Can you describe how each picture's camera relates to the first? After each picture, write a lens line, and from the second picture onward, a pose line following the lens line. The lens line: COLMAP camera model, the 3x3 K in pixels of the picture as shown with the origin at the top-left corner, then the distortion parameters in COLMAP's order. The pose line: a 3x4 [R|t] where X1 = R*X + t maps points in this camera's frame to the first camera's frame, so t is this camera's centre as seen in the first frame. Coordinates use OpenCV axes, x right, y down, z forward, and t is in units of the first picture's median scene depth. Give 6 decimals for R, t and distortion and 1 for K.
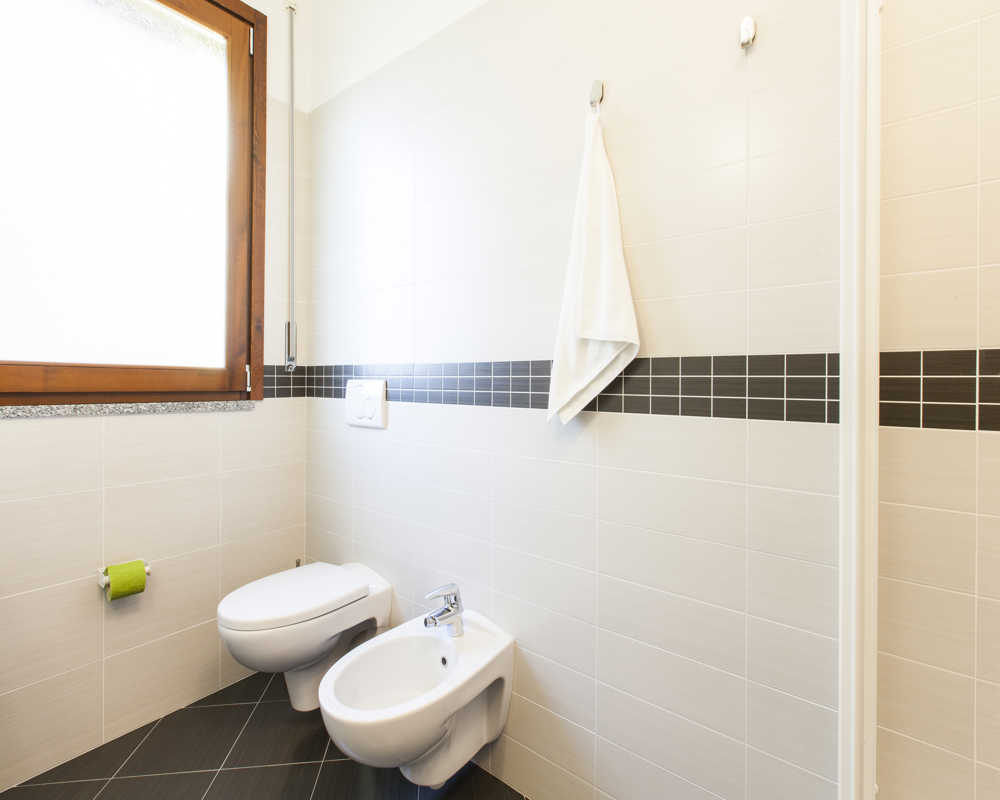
lens RADIAL K [[471.9, 0, 496.9], [0, 471.9, 389.5], [0, 0, 1]] dist [0.001643, 0.000414]
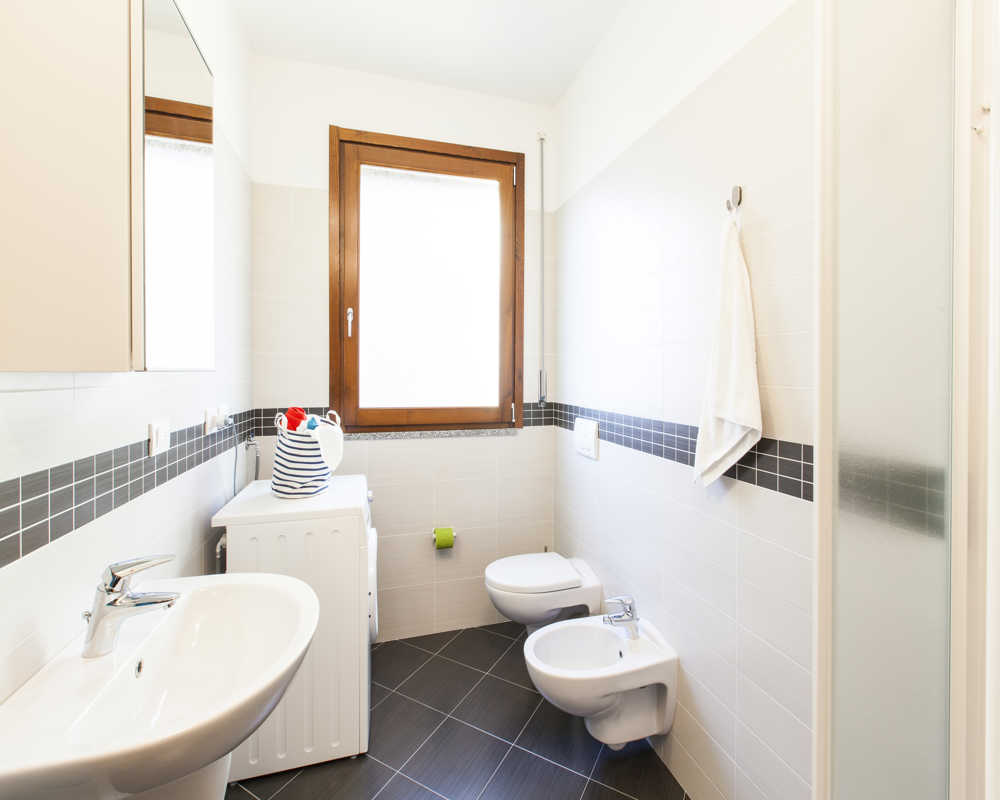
lens RADIAL K [[447.4, 0, 499.2], [0, 447.4, 390.7], [0, 0, 1]] dist [-0.002344, -0.000566]
pose [[0.810679, 0.008405, -0.585431, 0.272464], [-0.000227, 0.999901, 0.014042, -0.130919], [0.585491, -0.011251, 0.810601, -0.140614]]
